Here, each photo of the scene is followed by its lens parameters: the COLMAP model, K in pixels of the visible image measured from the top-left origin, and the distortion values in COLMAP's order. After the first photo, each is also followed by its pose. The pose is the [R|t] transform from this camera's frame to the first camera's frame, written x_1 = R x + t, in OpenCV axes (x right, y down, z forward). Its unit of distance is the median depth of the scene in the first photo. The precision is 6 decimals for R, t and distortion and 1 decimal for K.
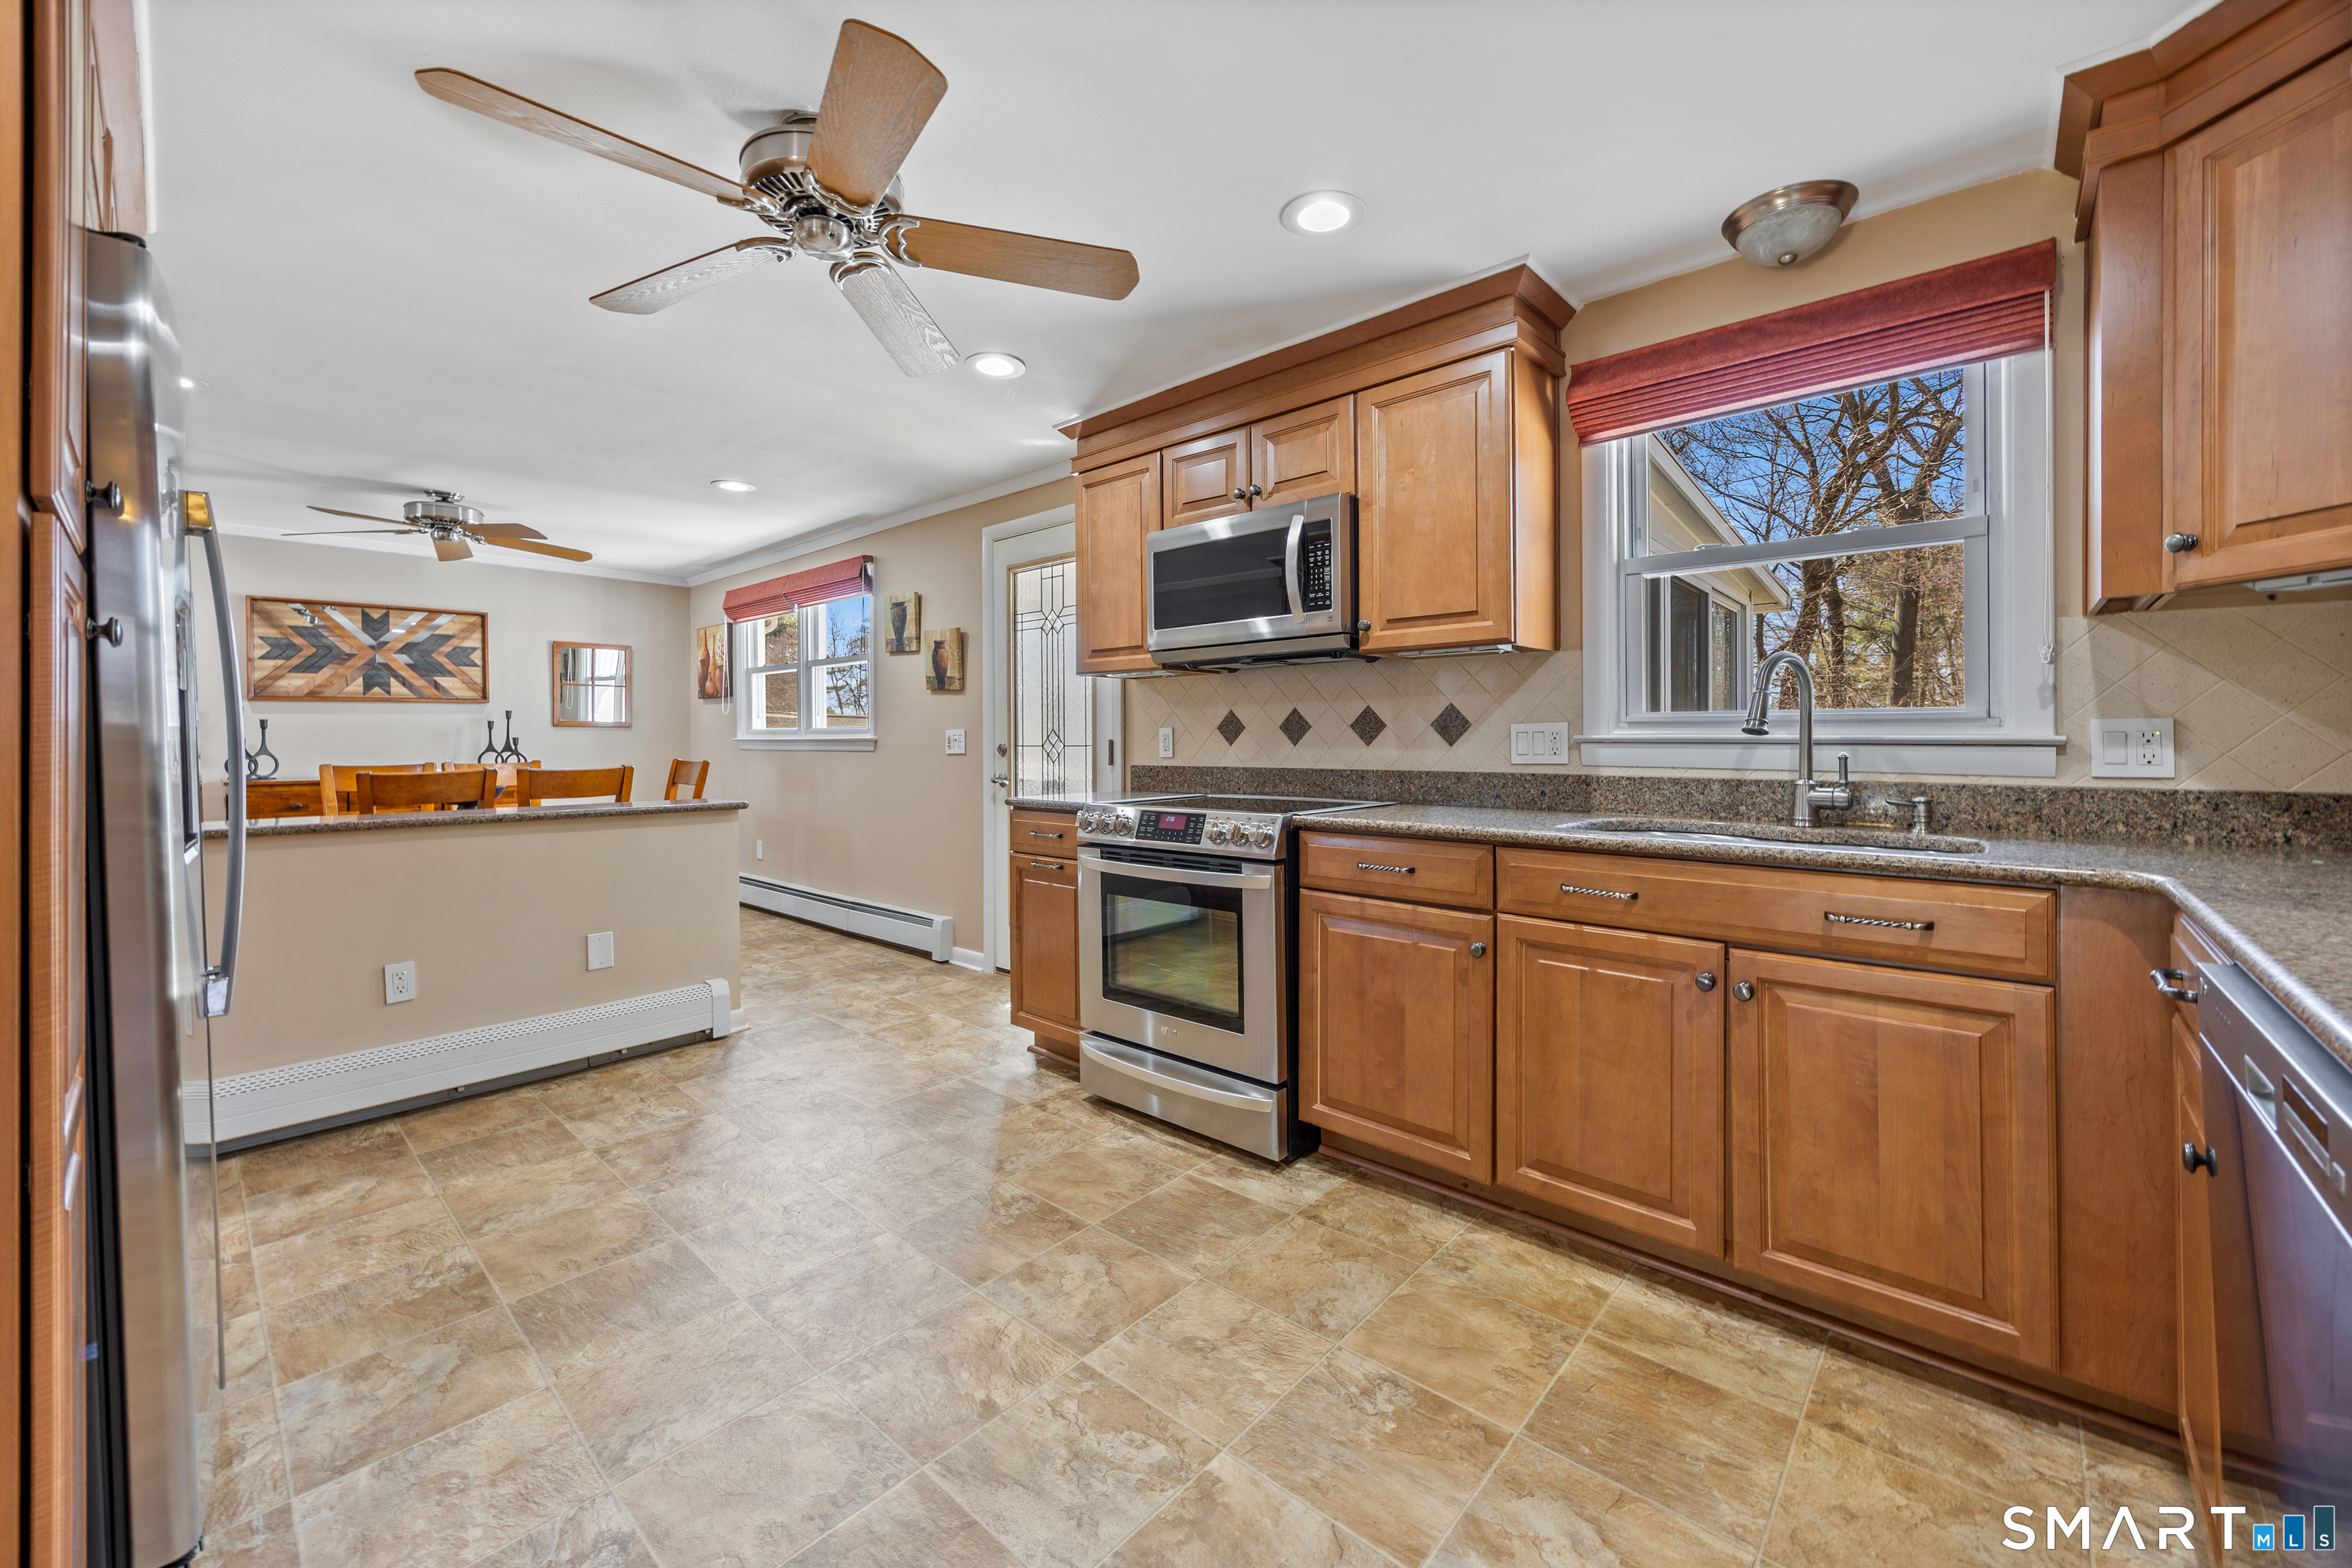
lens RADIAL K [[937.1, 0, 1192.6], [0, 937.1, 745.1], [0, 0, 1]] dist [-0.003433, -0.000284]
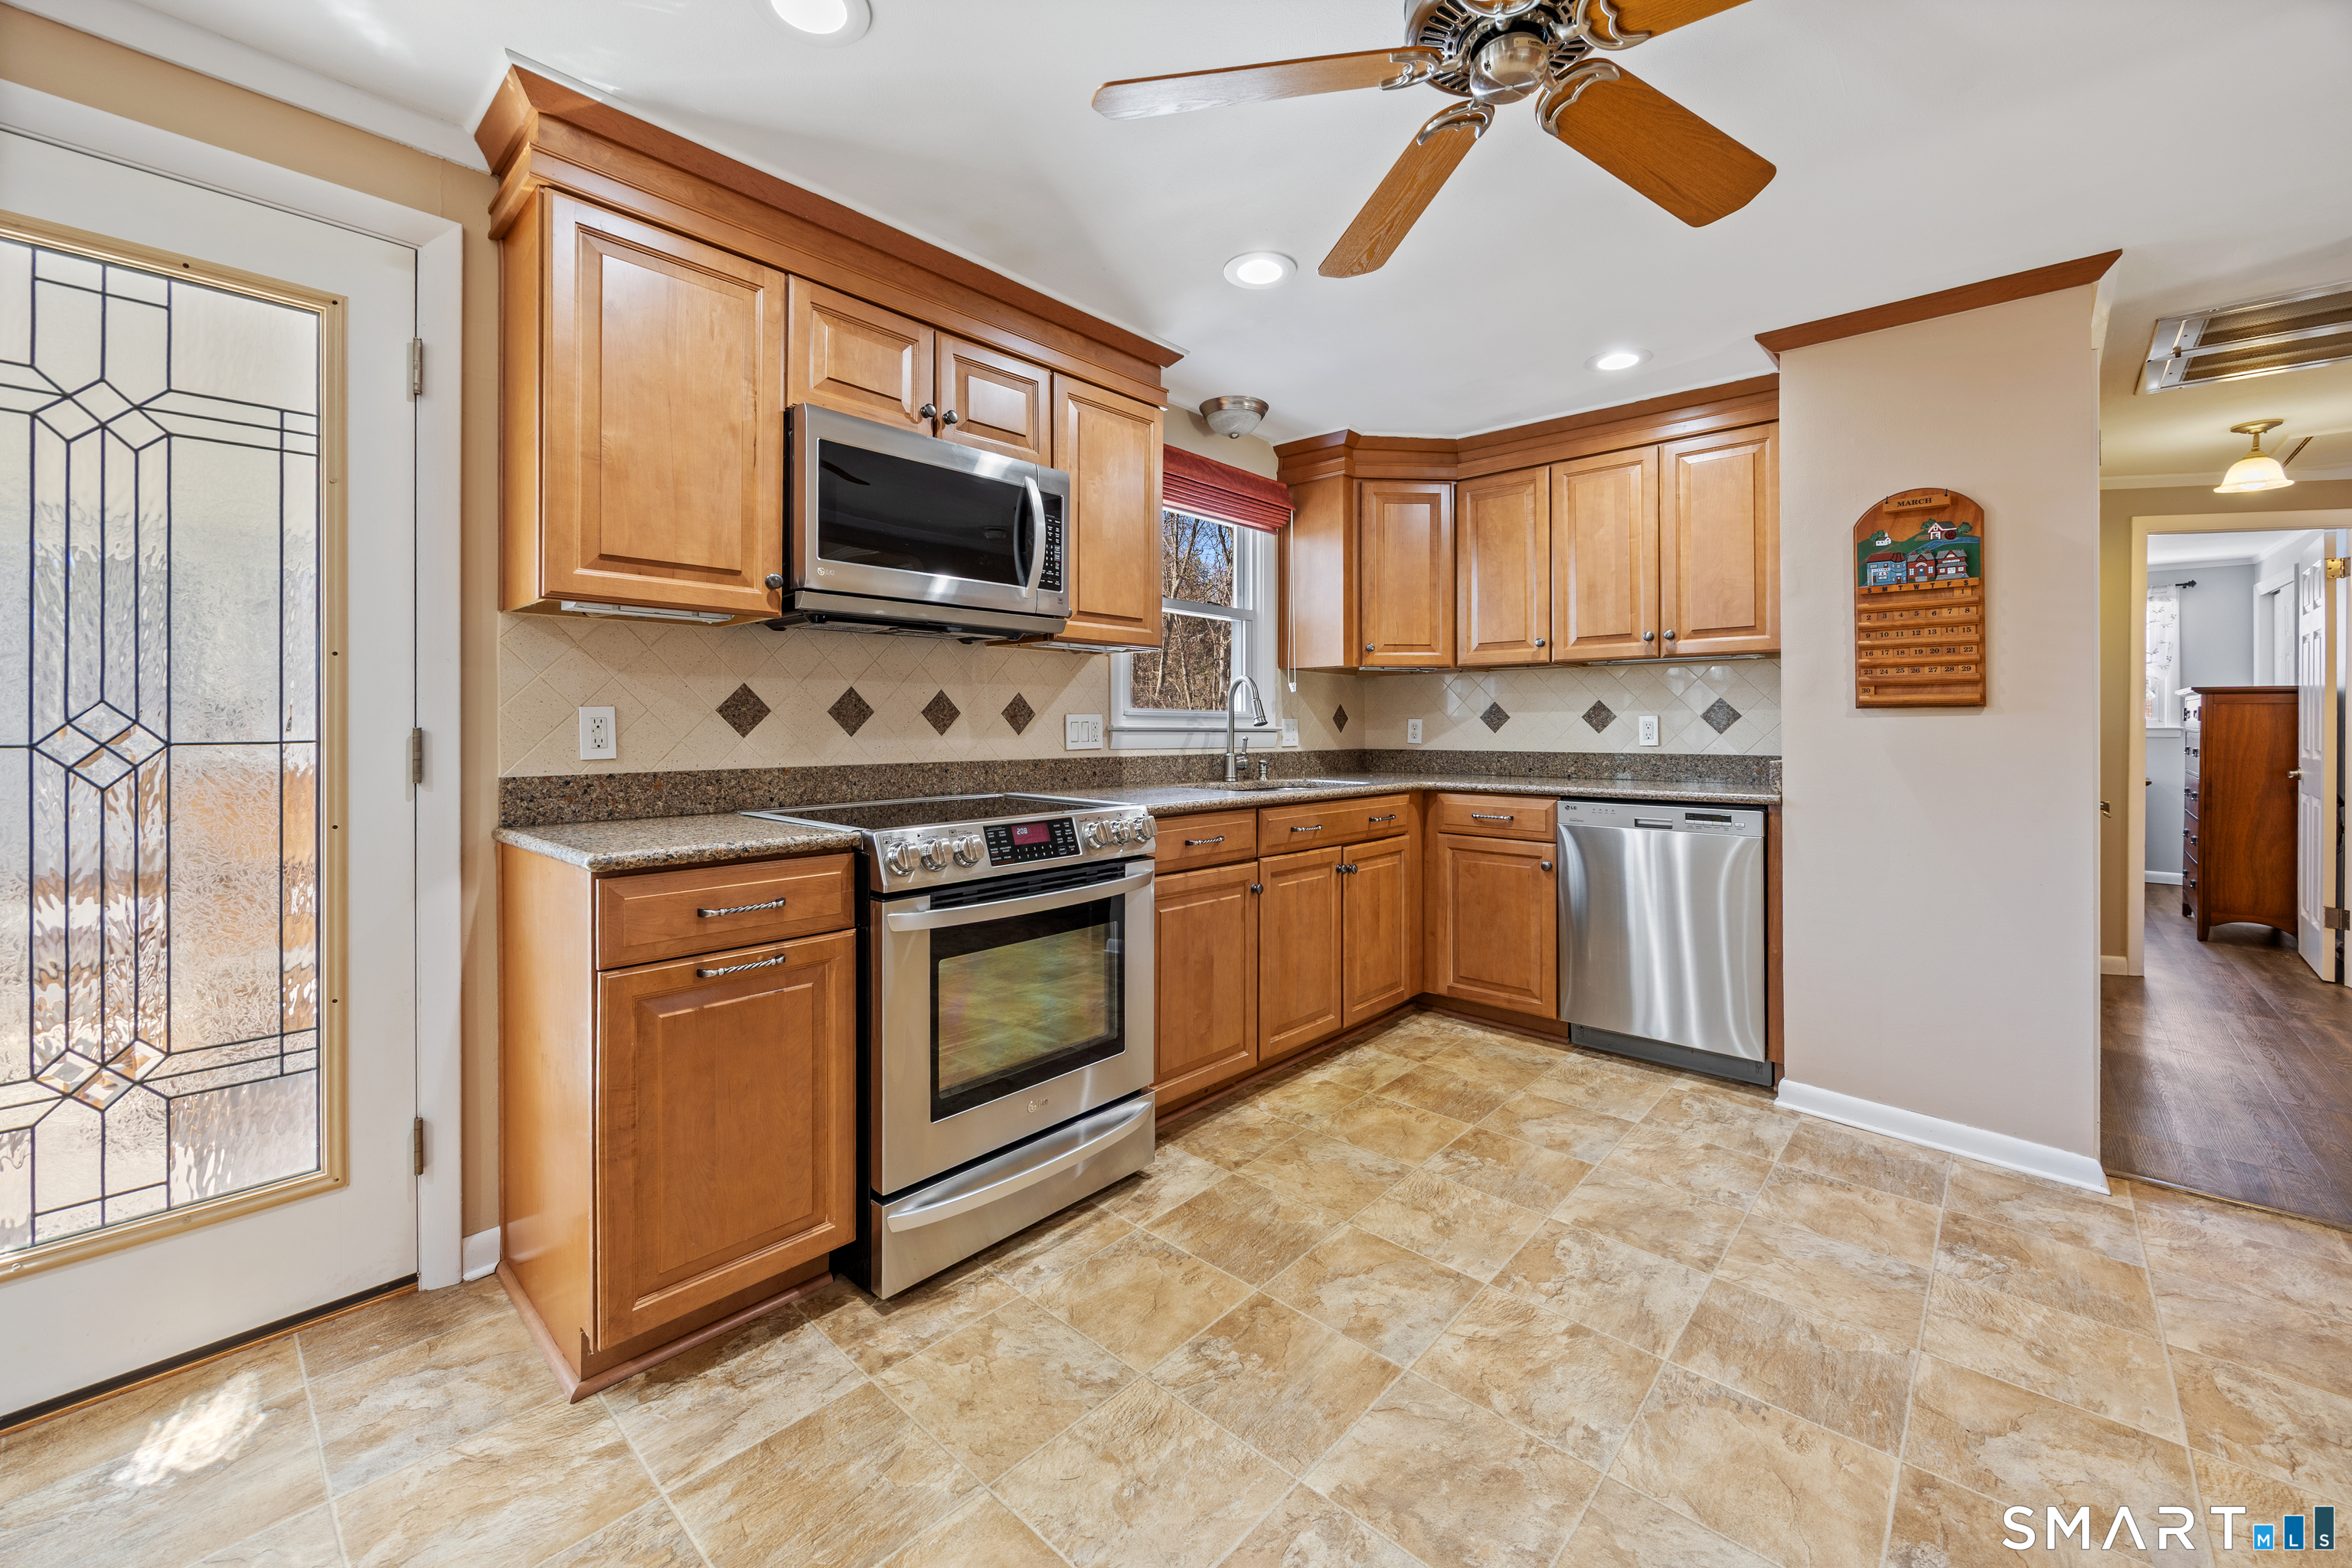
lens RADIAL K [[937.1, 0, 1164.1], [0, 937.1, 721.8], [0, 0, 1]] dist [-0.003433, -0.000284]
pose [[0.004656, 0.006464, 0.999968, -0.838398], [0.003514, 0.999973, -0.006480, -0.006507], [-0.999983, 0.003544, 0.004633, 0.929715]]
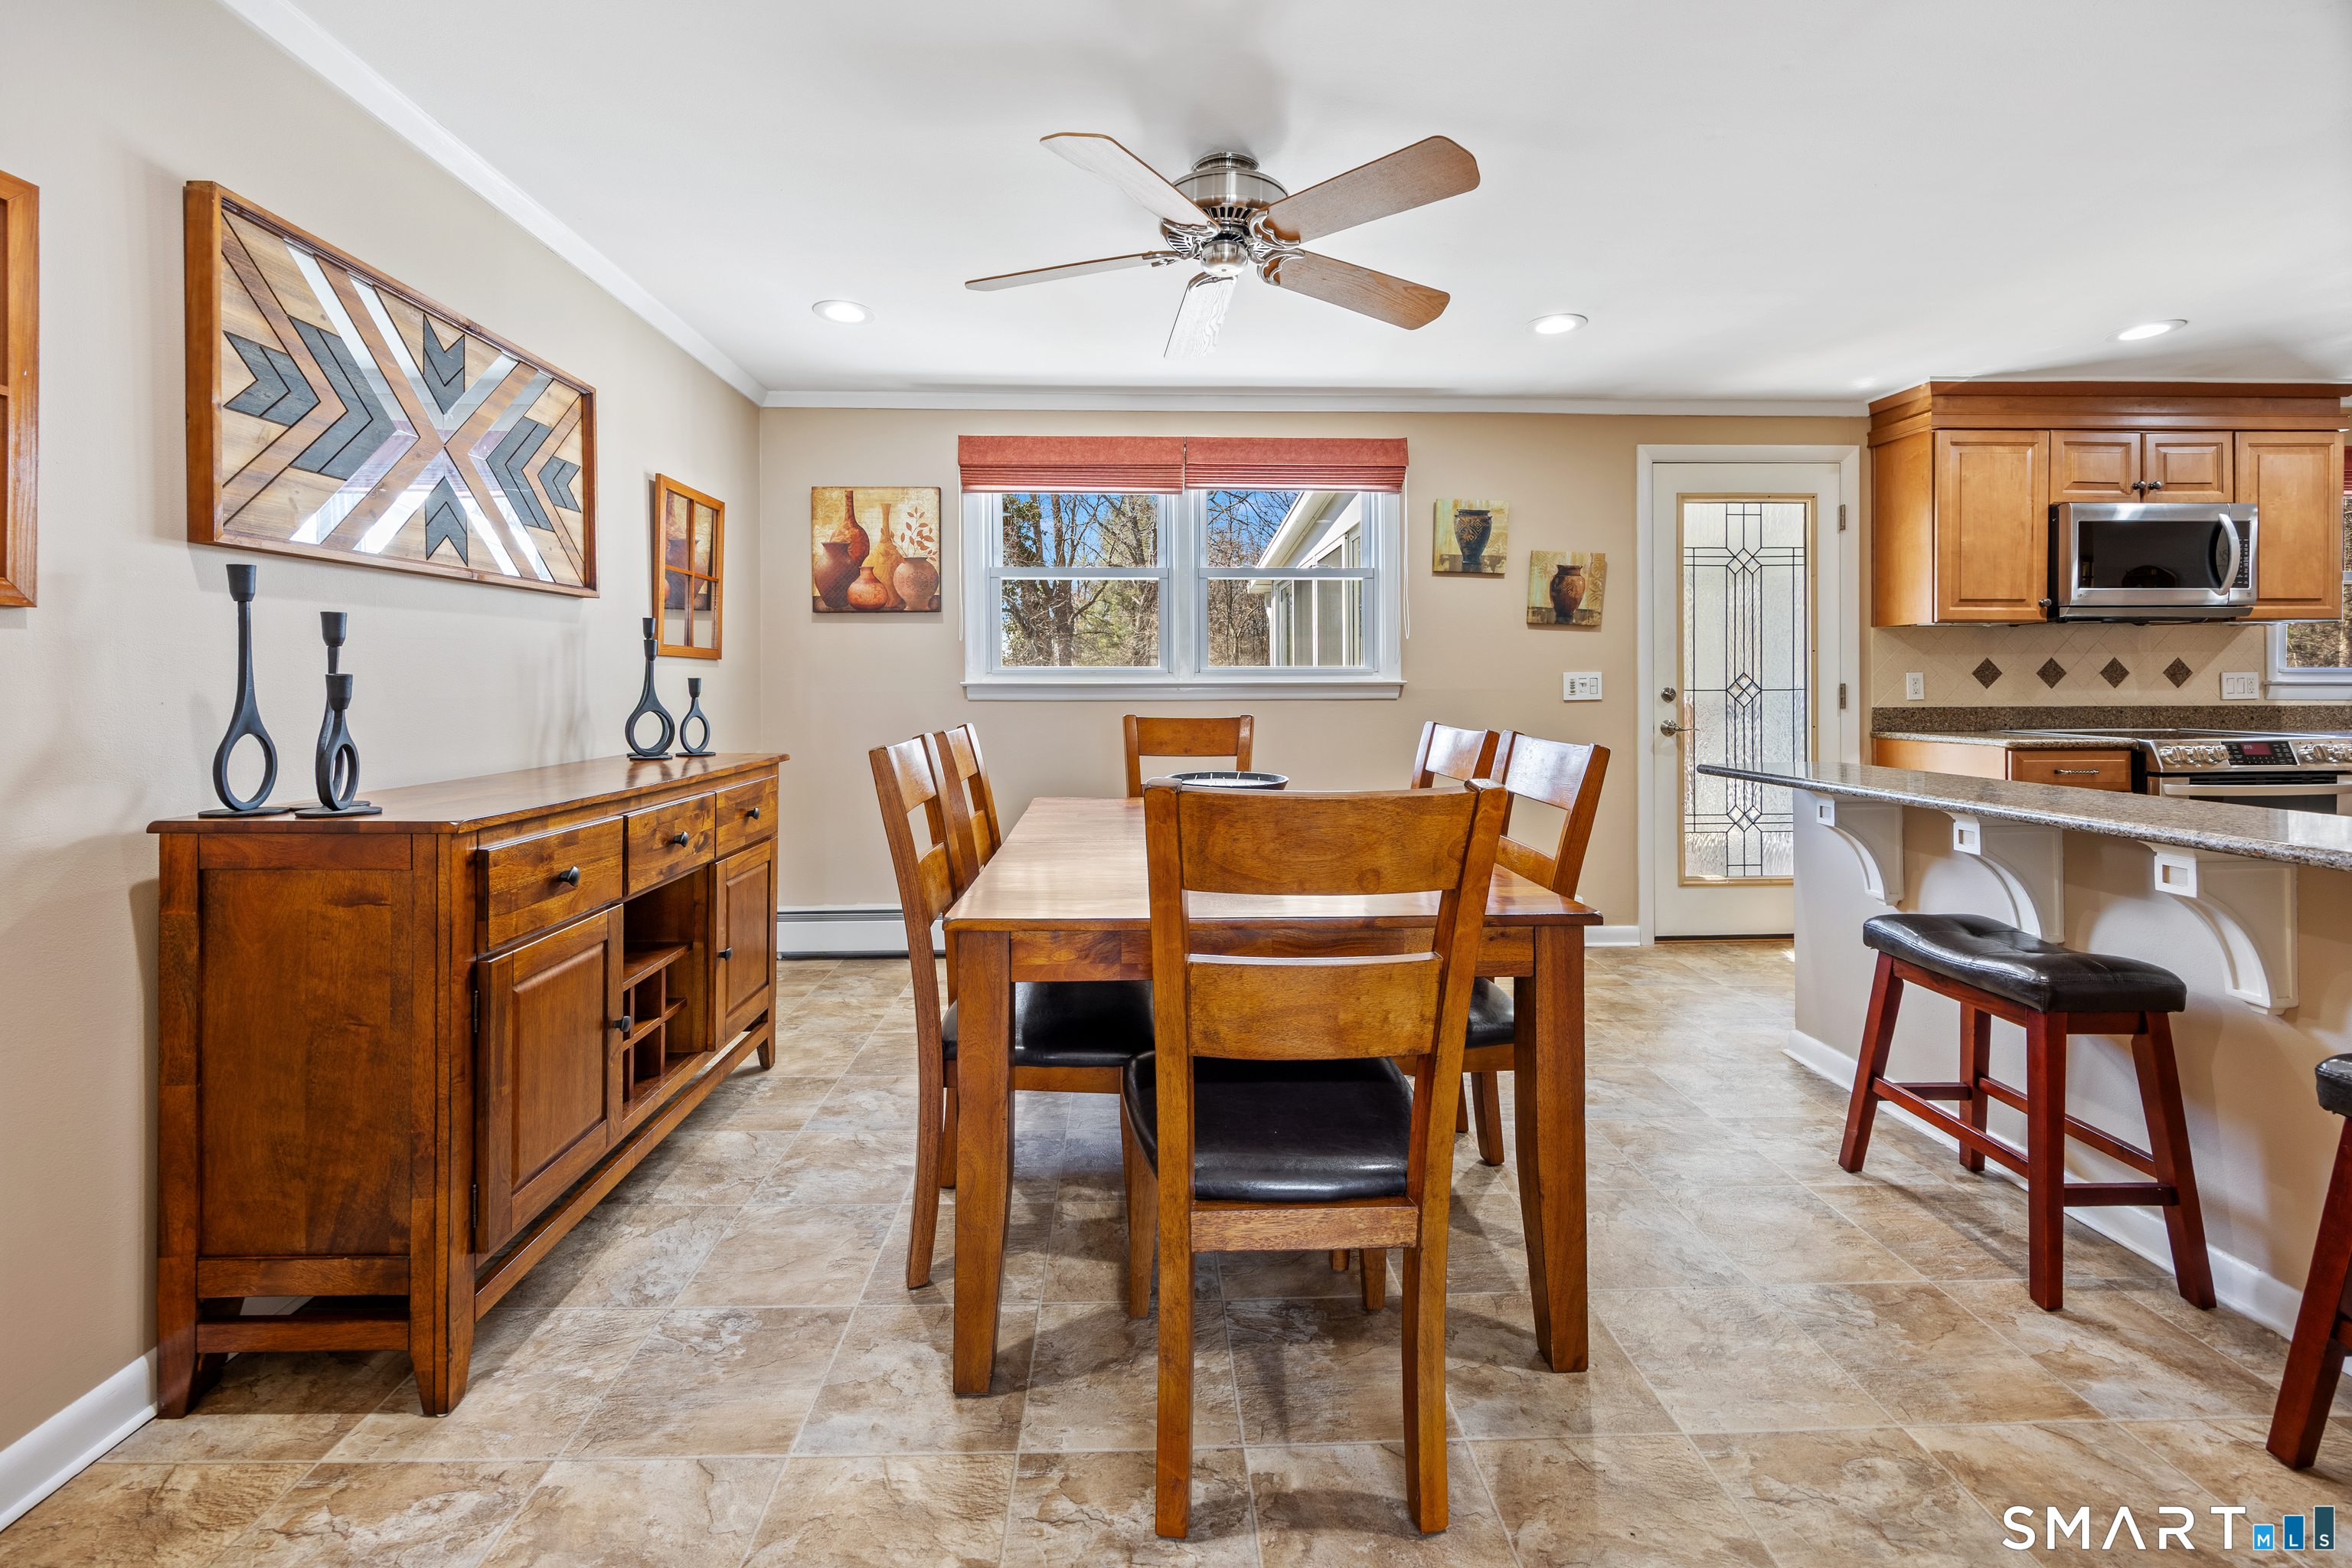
lens RADIAL K [[937.1, 0, 1142.8], [0, 937.1, 687.5], [0, 0, 1]] dist [-0.003433, -0.000284]
pose [[0.718362, -0.001269, 0.695669, -2.039924], [0.003718, 0.999991, -0.002016, -0.003317], [-0.695660, 0.004035, 0.718360, 1.195424]]
